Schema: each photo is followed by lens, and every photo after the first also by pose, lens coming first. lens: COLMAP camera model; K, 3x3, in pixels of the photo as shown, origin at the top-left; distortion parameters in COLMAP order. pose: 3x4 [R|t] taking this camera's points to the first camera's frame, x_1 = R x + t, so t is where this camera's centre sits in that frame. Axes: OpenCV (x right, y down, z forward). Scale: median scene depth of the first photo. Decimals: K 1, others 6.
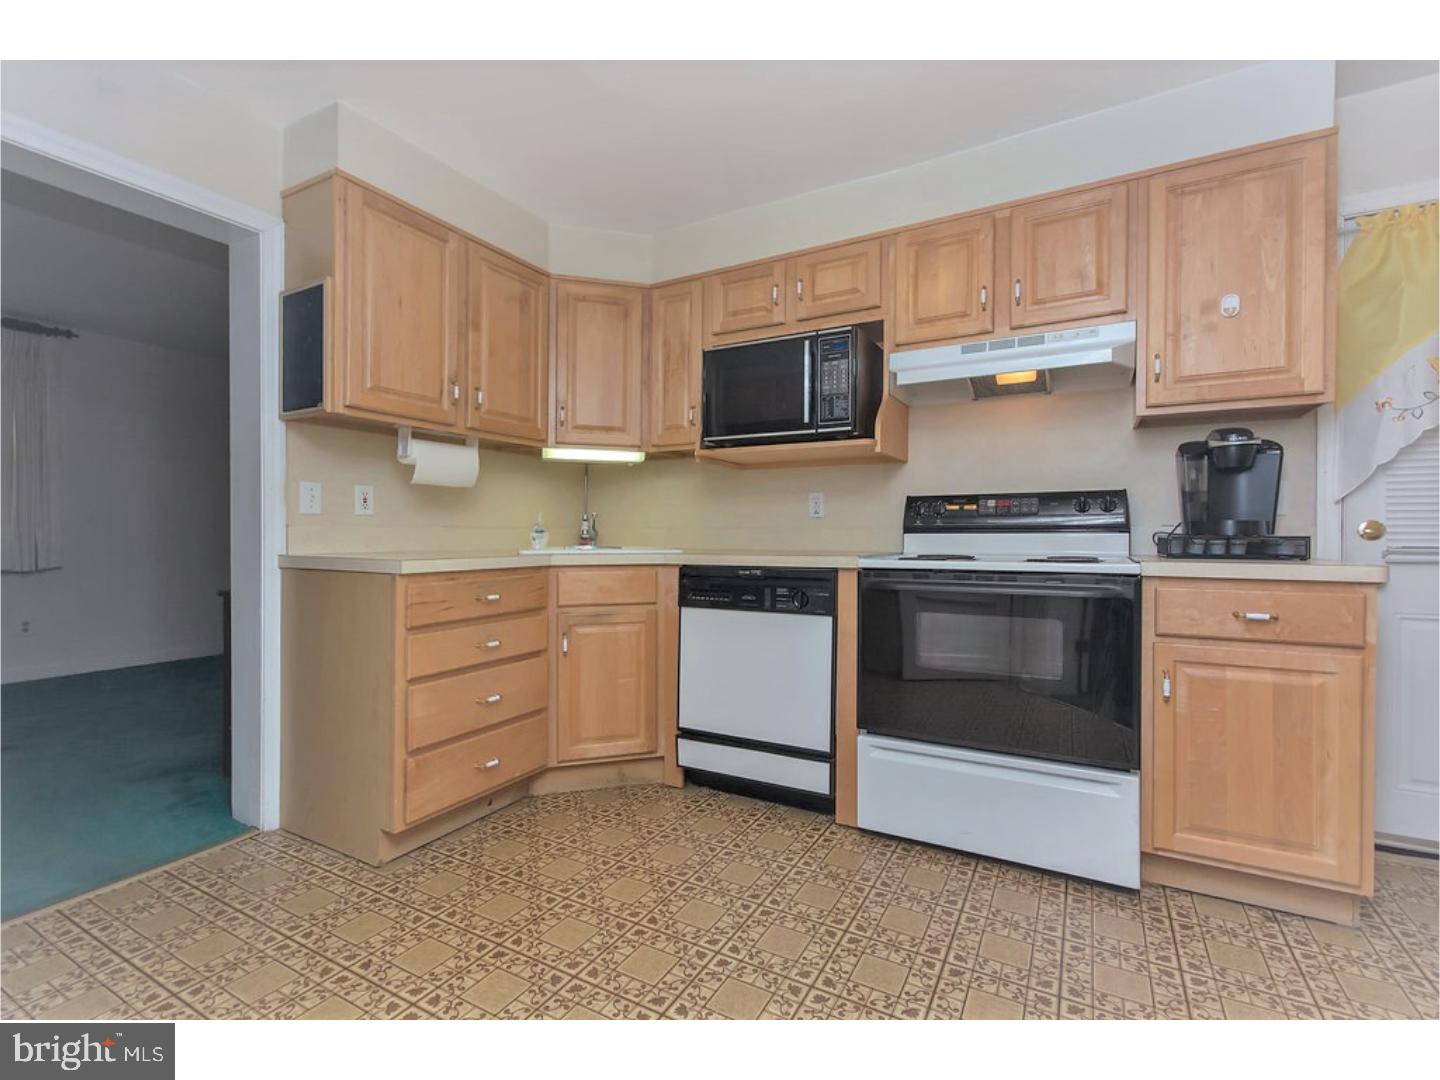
lens RADIAL K [[638.5, 0, 758.5], [0, 638.5, 549.5], [0, 0, 1]] dist [-0.002481, -0.000245]
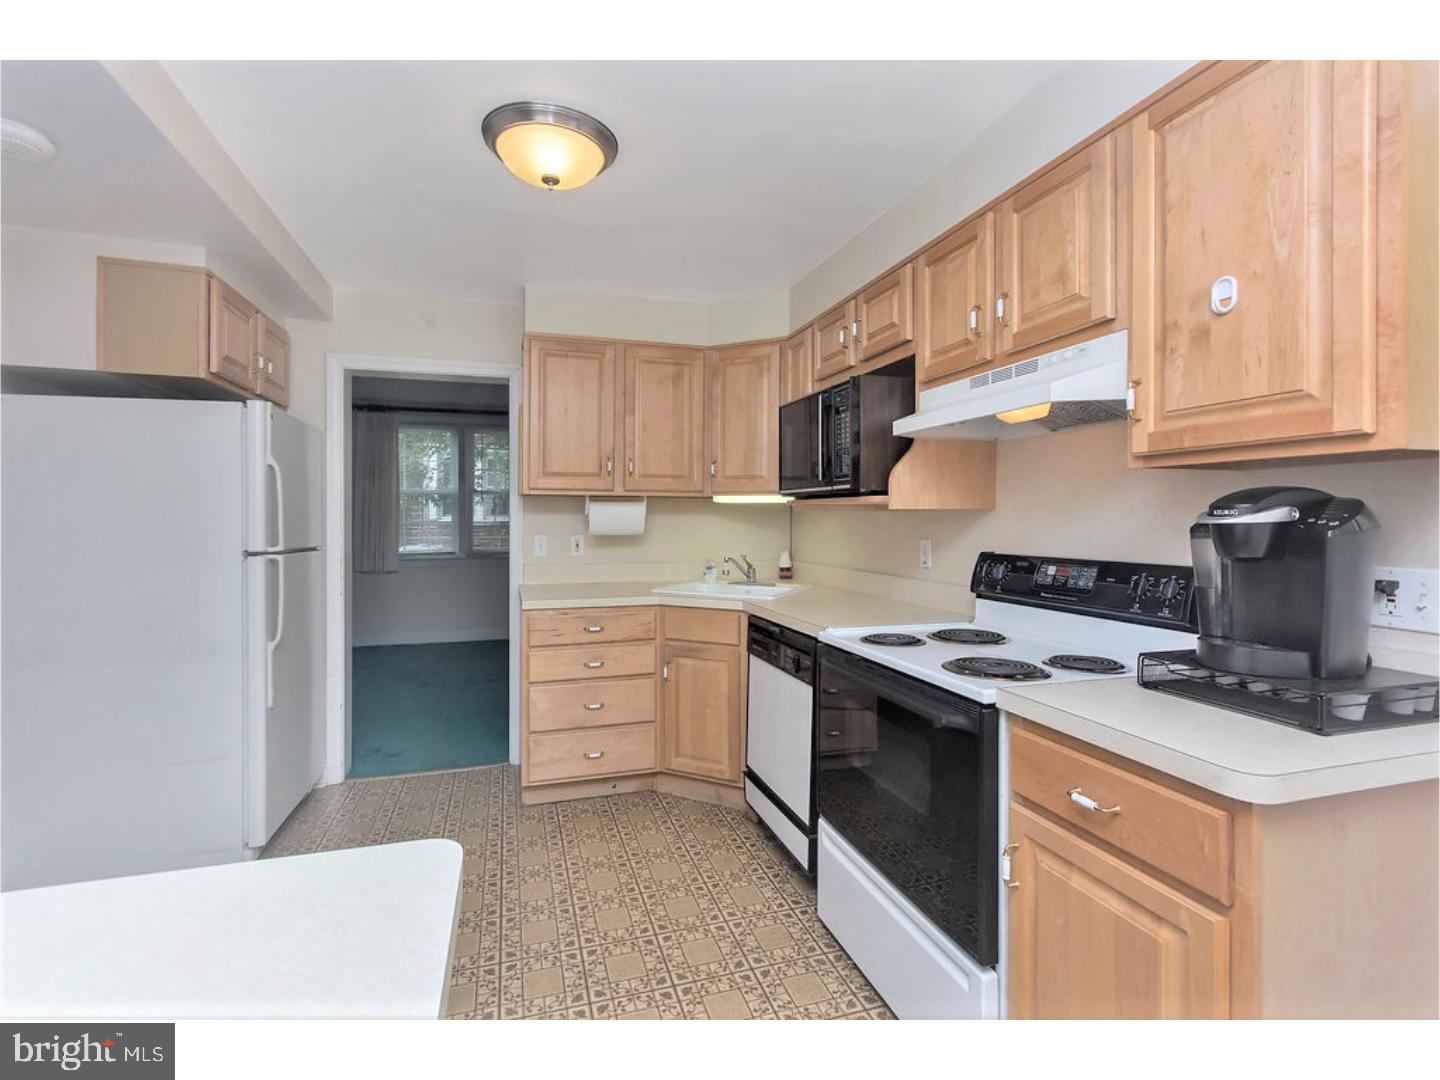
lens RADIAL K [[697.5, 0, 723.7], [0, 697.5, 531.9], [0, 0, 1]] dist [0.000584, 0.000115]
pose [[0.709579, 0.013414, -0.704499, 0.715510], [-0.015595, 0.999873, 0.003331, -0.122571], [0.704454, 0.008623, 0.709698, 0.152188]]
